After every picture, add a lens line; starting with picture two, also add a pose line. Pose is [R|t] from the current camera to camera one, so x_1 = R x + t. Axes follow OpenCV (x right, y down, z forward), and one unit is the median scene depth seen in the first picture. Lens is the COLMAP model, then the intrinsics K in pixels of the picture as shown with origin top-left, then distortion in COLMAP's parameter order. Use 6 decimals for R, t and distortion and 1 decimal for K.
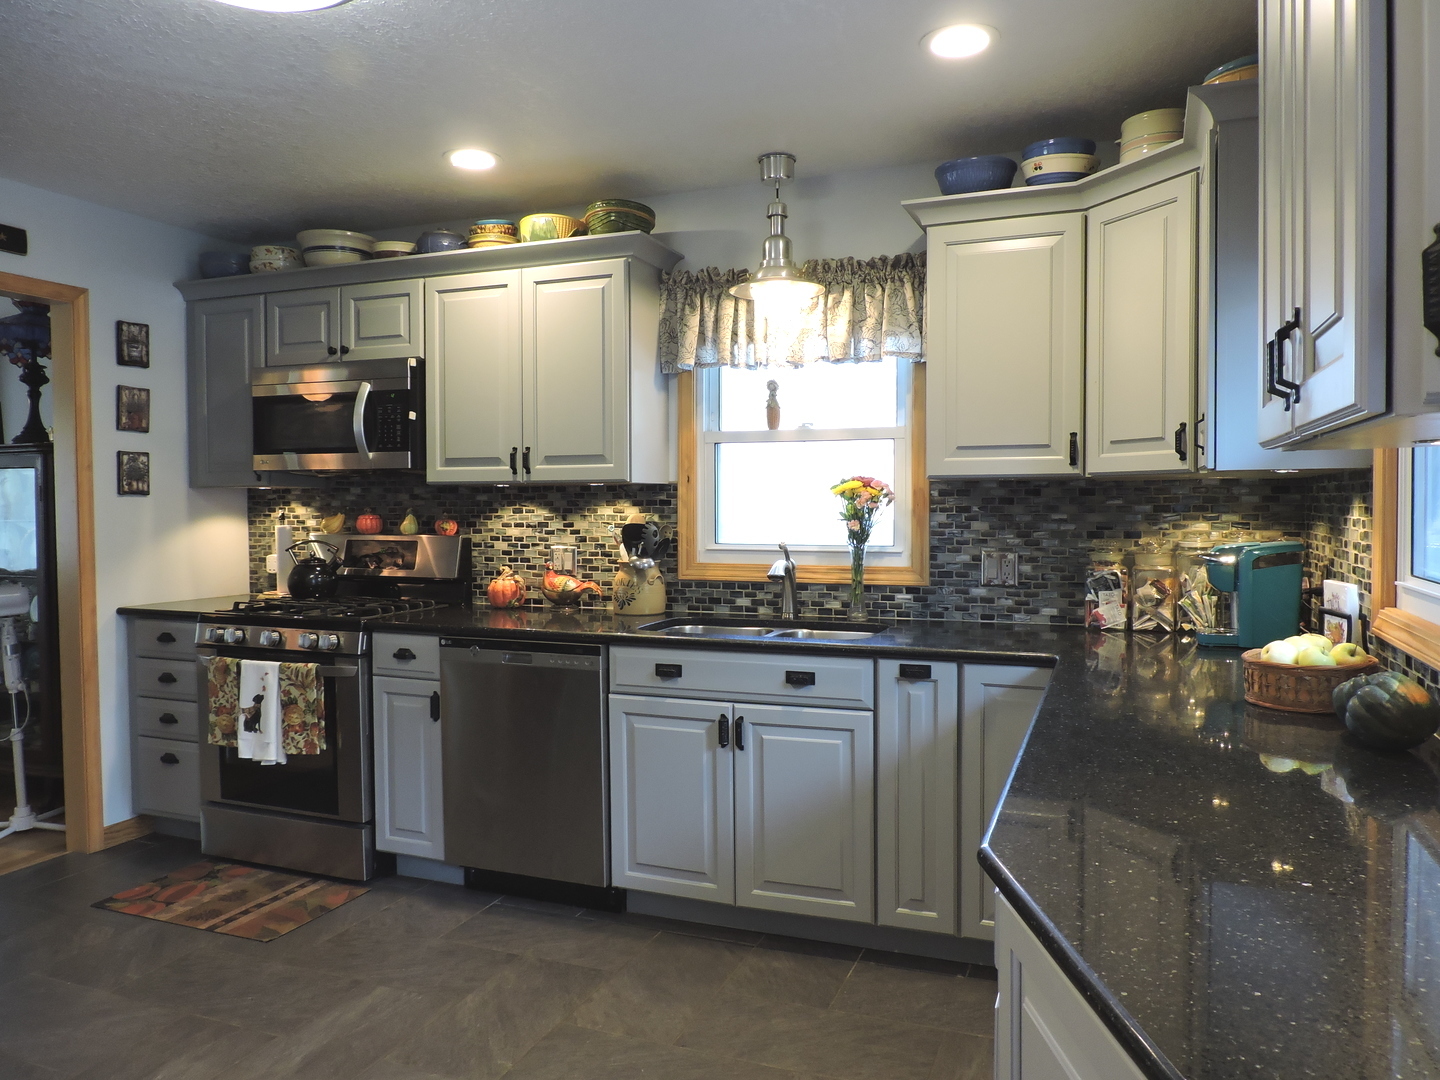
lens RADIAL K [[1027.0, 0, 731.2], [0, 1027.0, 534.8], [0, 0, 1]] dist [-0.030166, 0.011862]
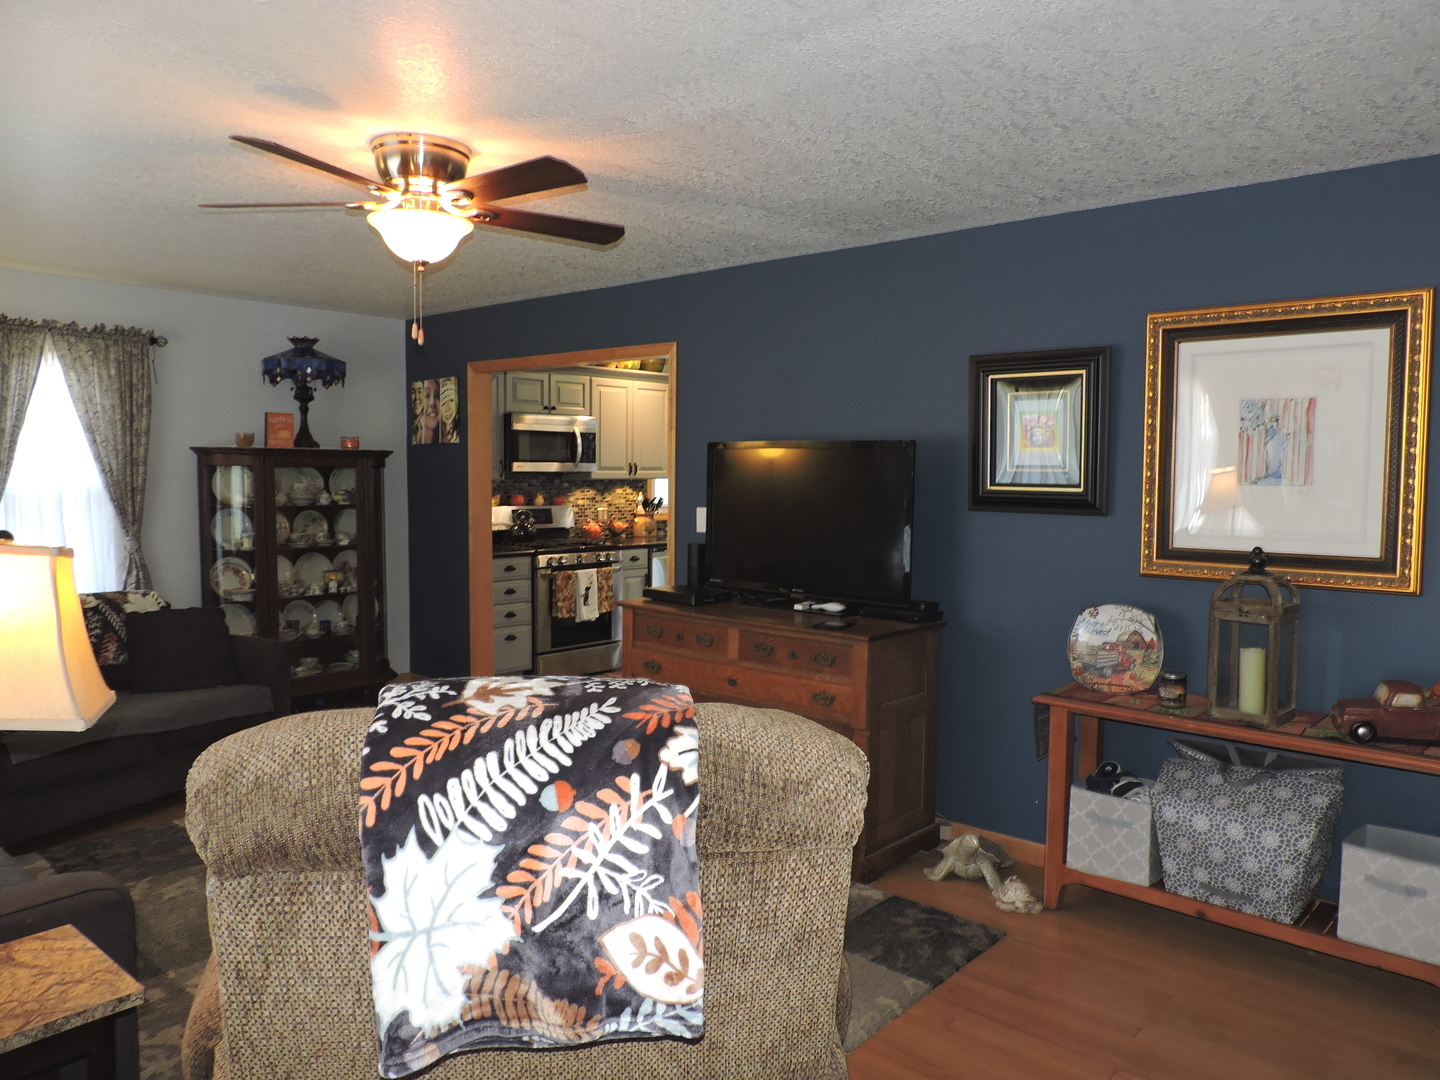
lens RADIAL K [[1027.0, 0, 731.2], [0, 1027.0, 534.8], [0, 0, 1]] dist [-0.030166, 0.011862]
pose [[0.355633, -0.056733, 0.932902, -2.098402], [0.020179, 0.998389, 0.053023, -0.042066], [-0.934408, -0.000031, 0.356205, 0.023228]]
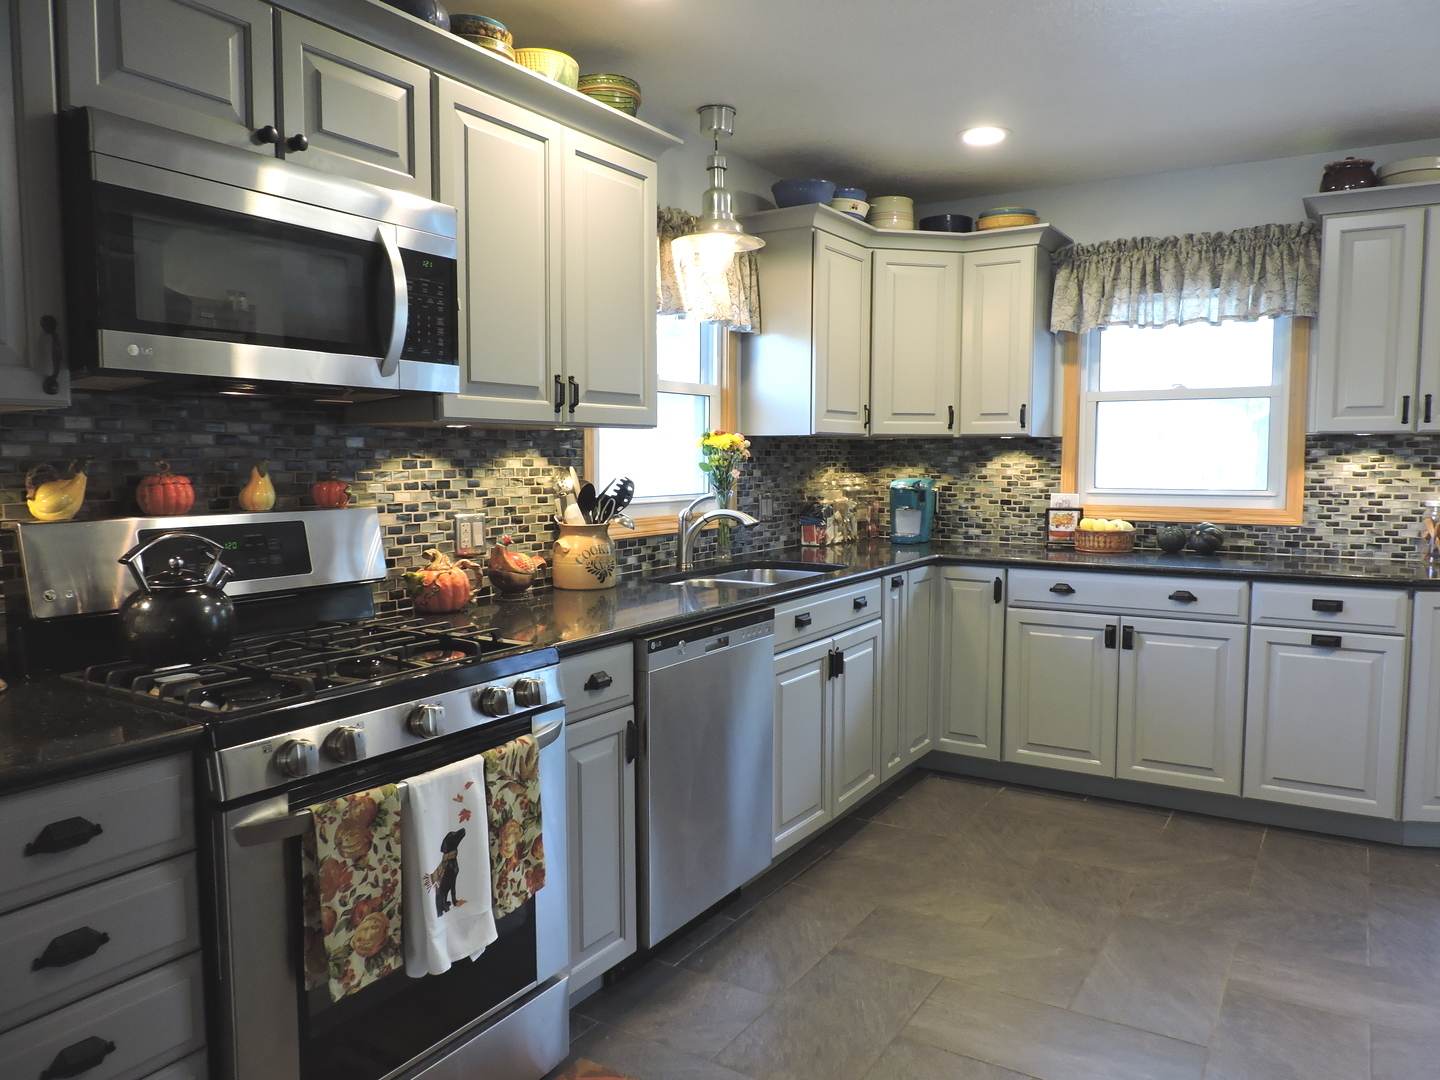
lens RADIAL K [[1027.0, 0, 731.2], [0, 1027.0, 534.8], [0, 0, 1]] dist [-0.030166, 0.011862]
pose [[0.180864, -0.073371, 0.980767, -0.866565], [0.031359, 0.997137, 0.068812, -0.018361], [-0.983008, 0.018310, 0.182647, 0.726528]]
